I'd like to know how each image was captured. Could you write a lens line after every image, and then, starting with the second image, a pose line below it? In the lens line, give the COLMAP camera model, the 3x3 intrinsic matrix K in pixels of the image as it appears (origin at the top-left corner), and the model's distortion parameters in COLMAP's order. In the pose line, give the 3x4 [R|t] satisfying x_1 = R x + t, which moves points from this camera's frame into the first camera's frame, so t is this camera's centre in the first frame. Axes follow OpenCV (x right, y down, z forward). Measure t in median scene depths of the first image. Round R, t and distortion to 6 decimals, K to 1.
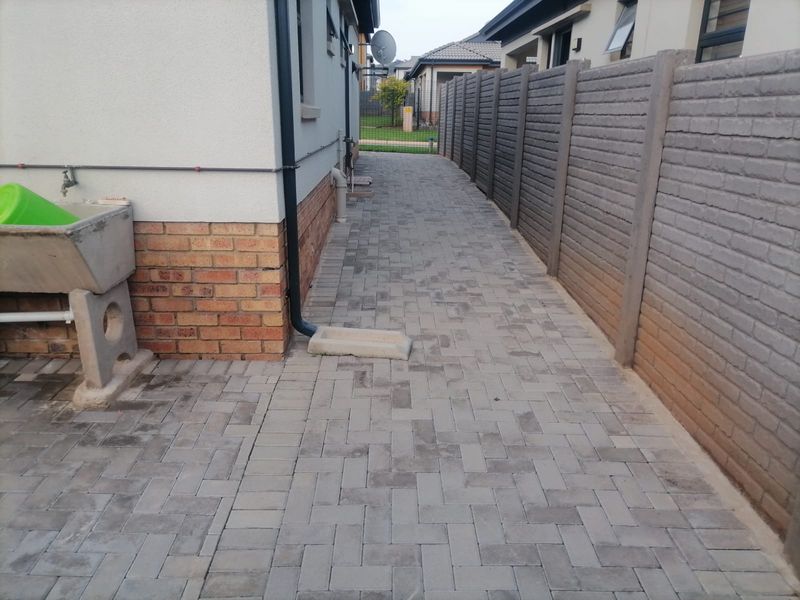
lens RADIAL K [[589.9, 0, 400.0], [0, 589.9, 300.0], [0, 0, 1]] dist [0.021883, -0.004848]
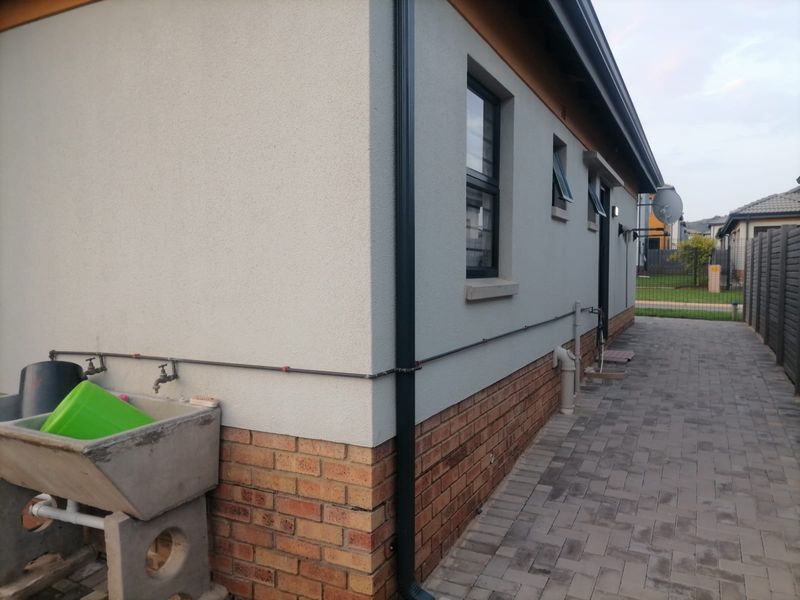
lens RADIAL K [[589.9, 0, 400.0], [0, 589.9, 300.0], [0, 0, 1]] dist [0.021883, -0.004848]
pose [[0.881201, 0.005037, -0.472715, 0.116189], [-0.126335, 0.966085, -0.225210, -0.103597], [0.455548, 0.258176, 0.851951, 0.250058]]
